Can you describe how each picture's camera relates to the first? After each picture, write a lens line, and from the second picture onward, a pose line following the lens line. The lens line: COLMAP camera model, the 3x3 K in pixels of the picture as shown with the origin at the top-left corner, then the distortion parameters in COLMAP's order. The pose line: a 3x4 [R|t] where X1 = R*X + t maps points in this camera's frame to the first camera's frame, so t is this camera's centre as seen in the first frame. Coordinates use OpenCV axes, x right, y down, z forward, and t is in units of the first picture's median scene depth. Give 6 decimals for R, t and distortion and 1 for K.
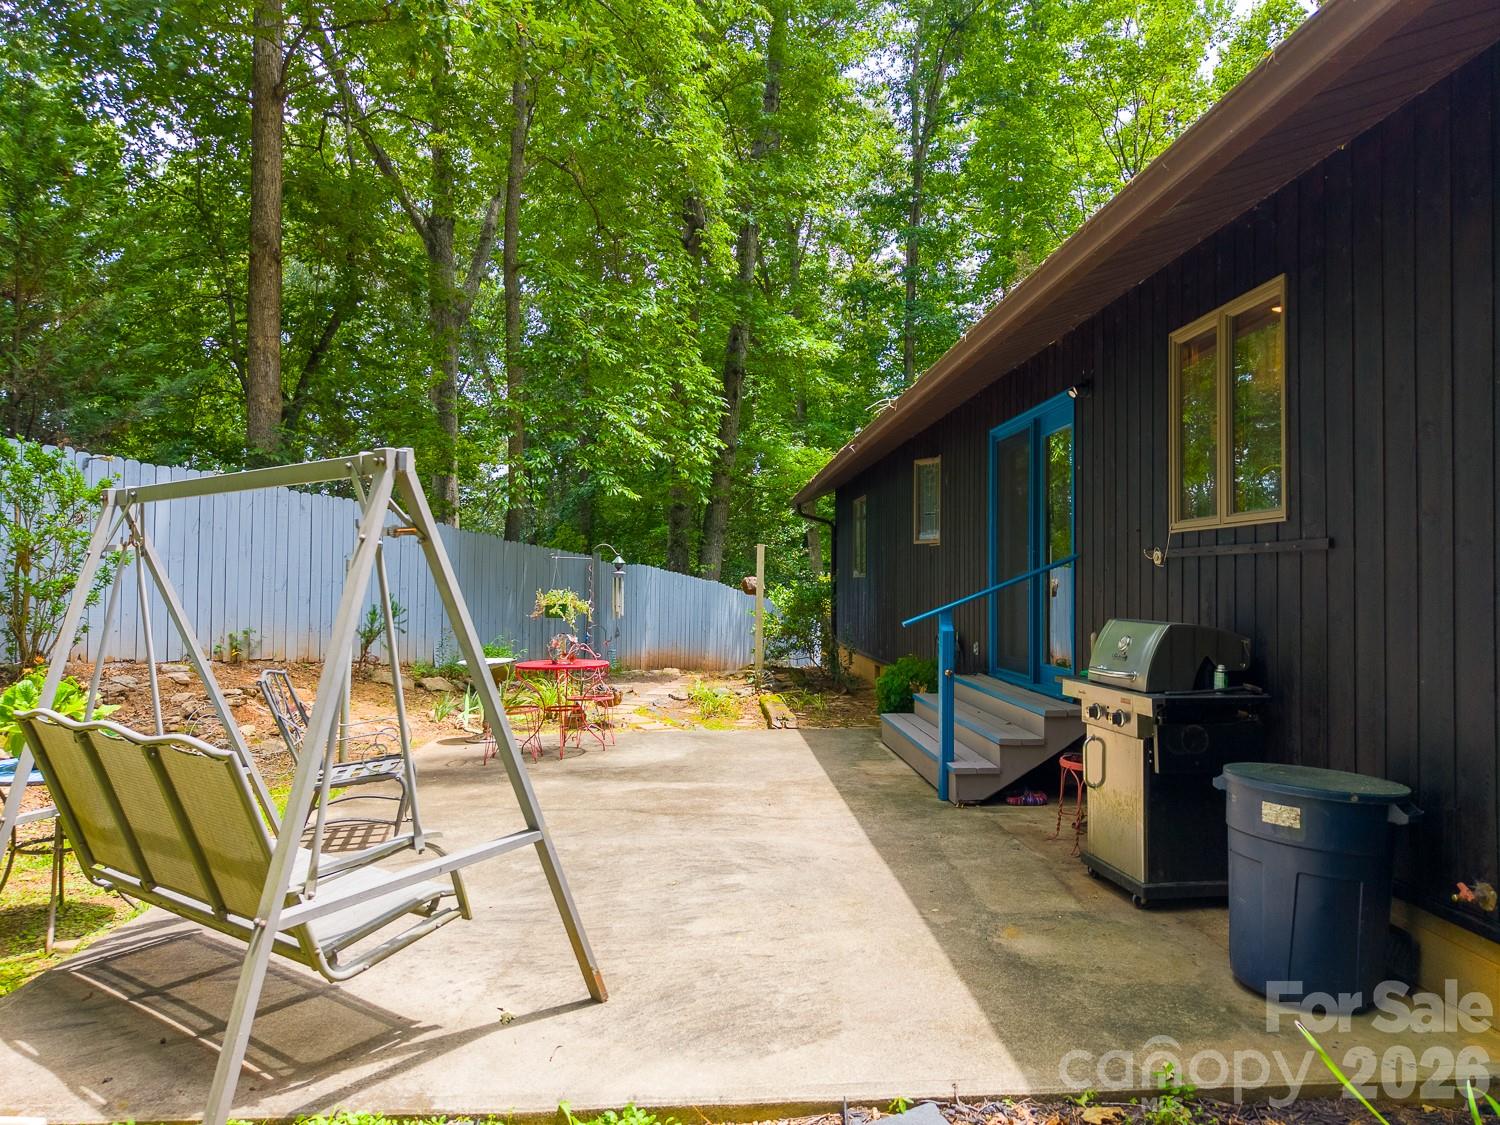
lens RADIAL K [[1008.5, 0, 750.0], [0, 1008.5, 562.5], [0, 0, 1]] dist [0.039053, -0.037620]
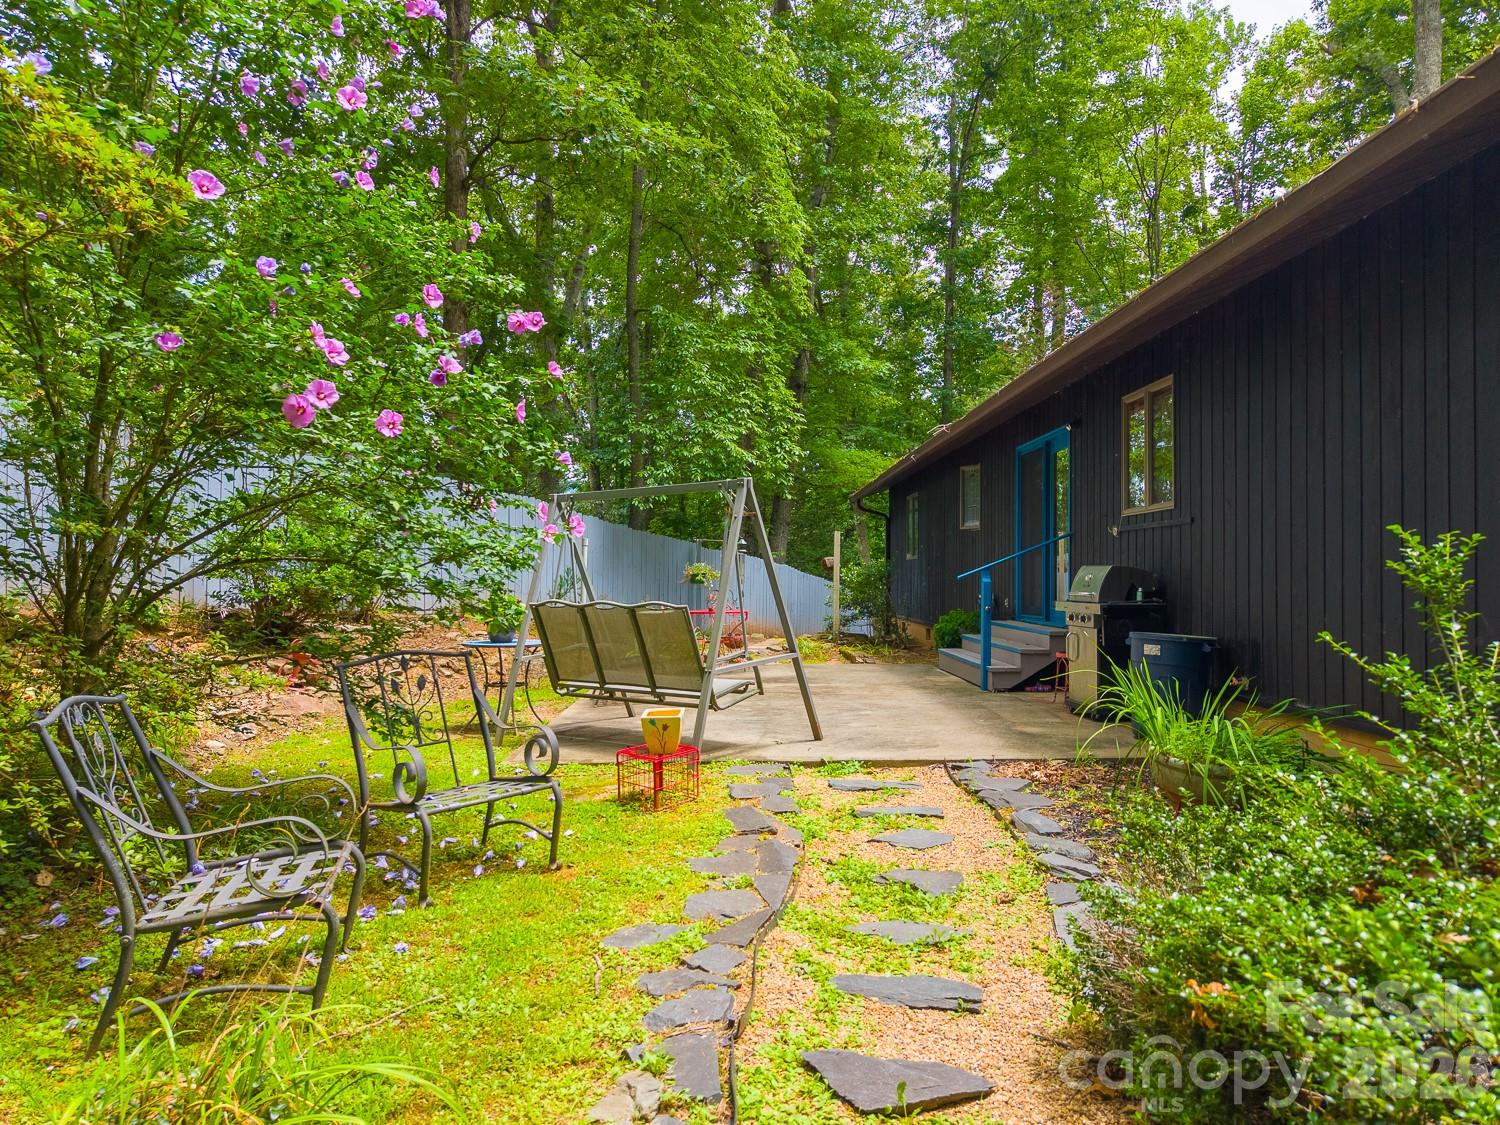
lens RADIAL K [[1026.6, 0, 726.0], [0, 1026.6, 567.6], [0, 0, 1]] dist [0.004233, -0.001880]
pose [[0.998704, -0.001661, -0.050875, -0.057603], [0.002037, 0.999971, 0.007333, 0.015862], [0.050861, -0.007427, 0.998678, -0.275800]]
